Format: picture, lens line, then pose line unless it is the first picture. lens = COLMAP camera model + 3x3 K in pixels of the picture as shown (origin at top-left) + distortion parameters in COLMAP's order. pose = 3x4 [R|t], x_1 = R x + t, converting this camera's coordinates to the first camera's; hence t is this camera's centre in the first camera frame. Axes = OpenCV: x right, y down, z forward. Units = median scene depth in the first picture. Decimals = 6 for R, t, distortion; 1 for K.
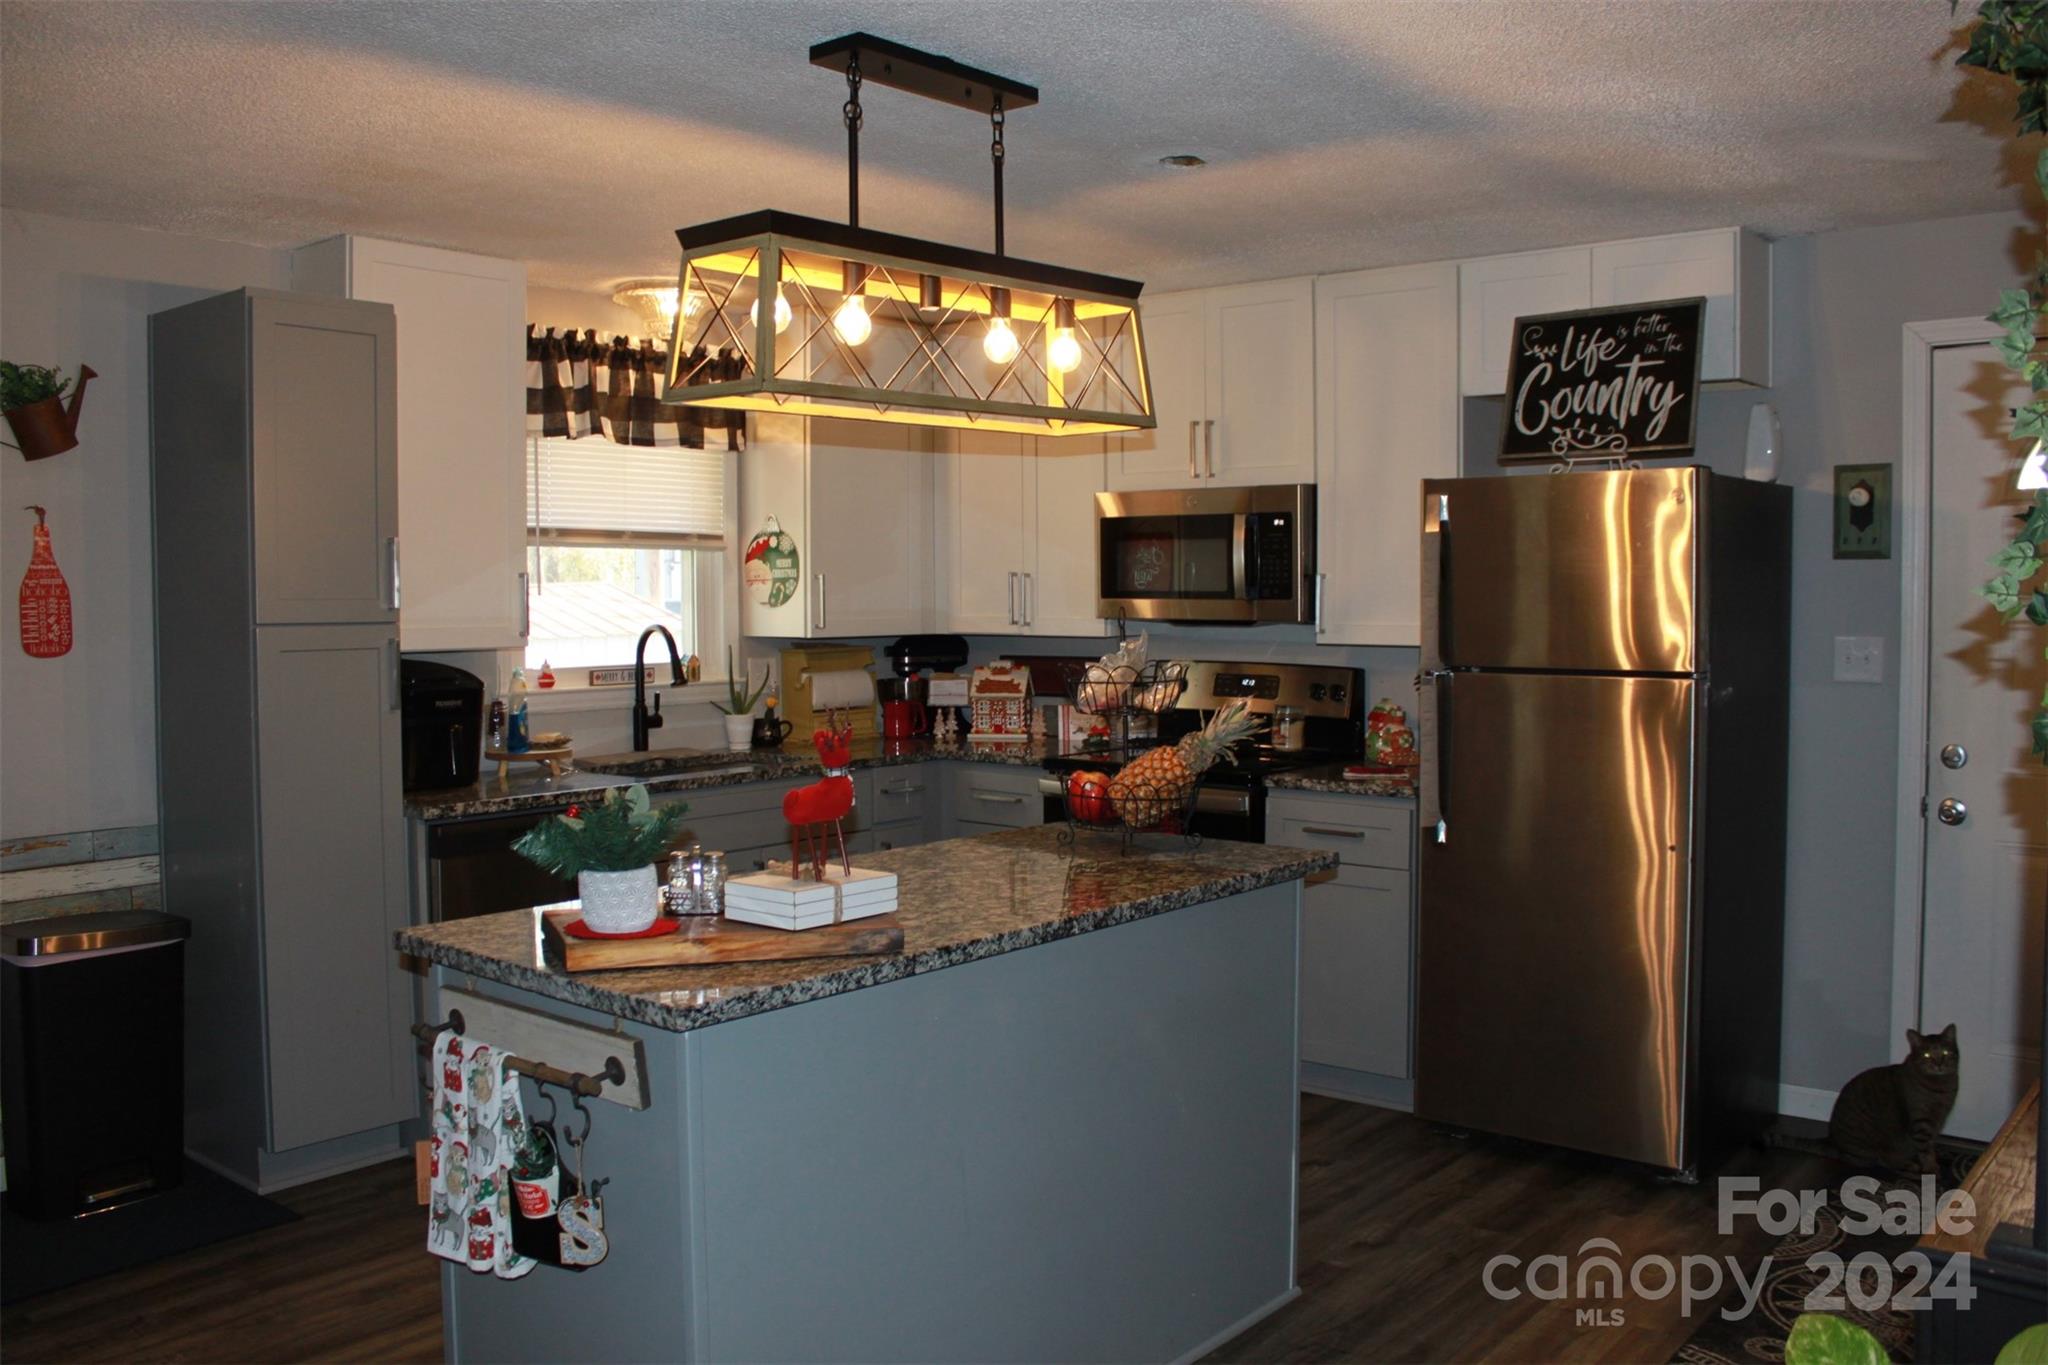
lens RADIAL K [[1724.6, 0, 1007.8], [0, 1724.6, 680.4], [0, 0, 1]] dist [-0.166662, 0.143980]
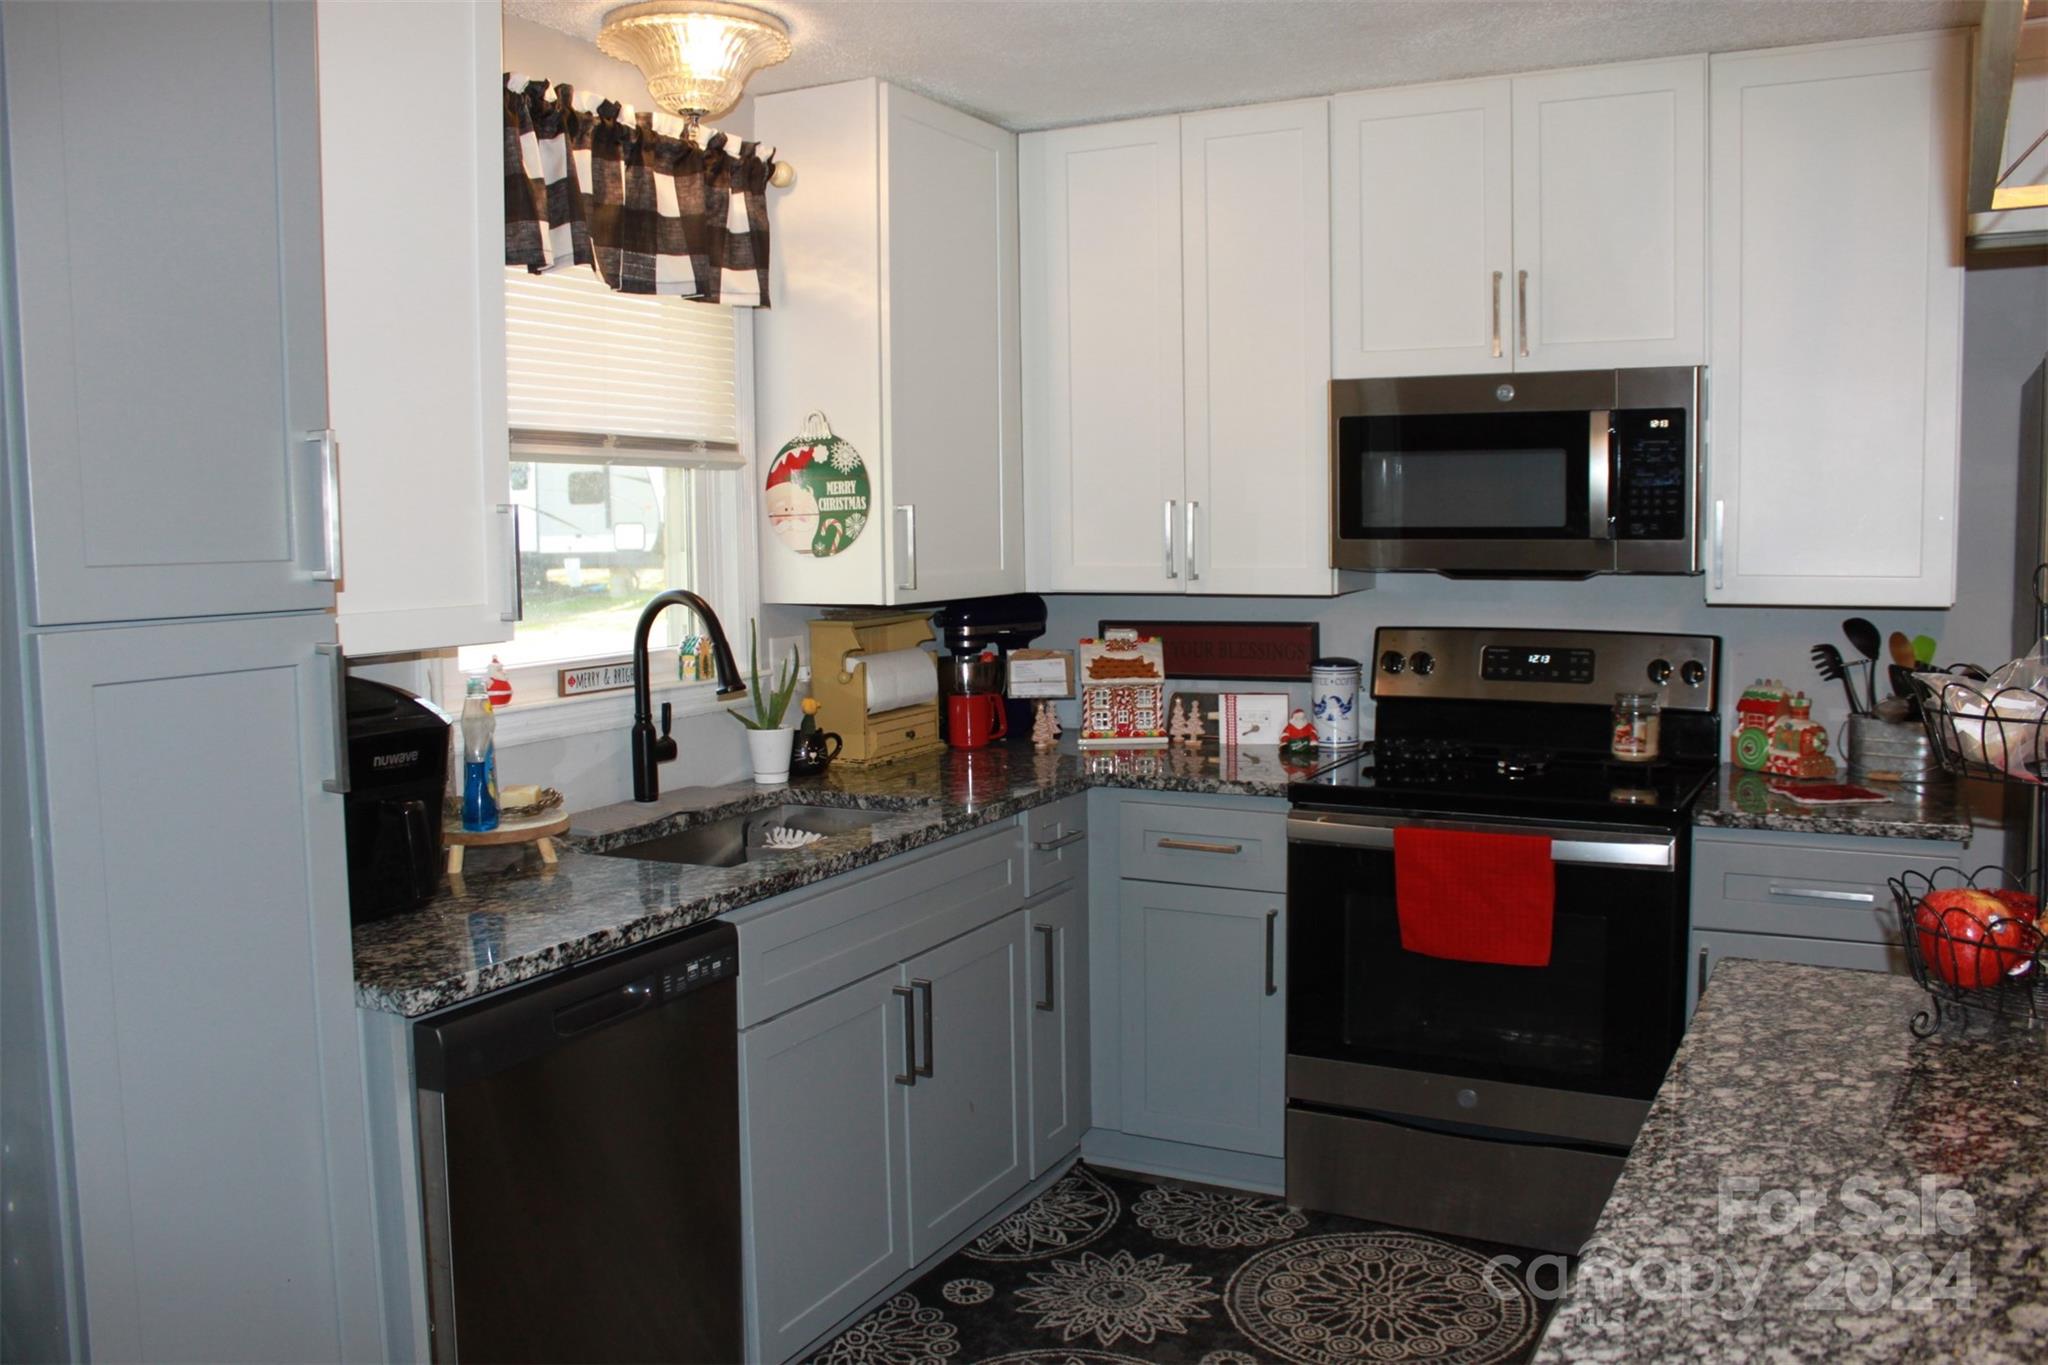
lens RADIAL K [[1721.3, 0, 1023.3], [0, 1721.3, 660.1], [0, 0, 1]] dist [-0.161131, 0.211495]
pose [[0.974935, -0.026924, 0.220856, -0.213299], [0.020786, 0.999332, 0.030071, -0.023145], [-0.221518, -0.024726, 0.974843, 0.380705]]
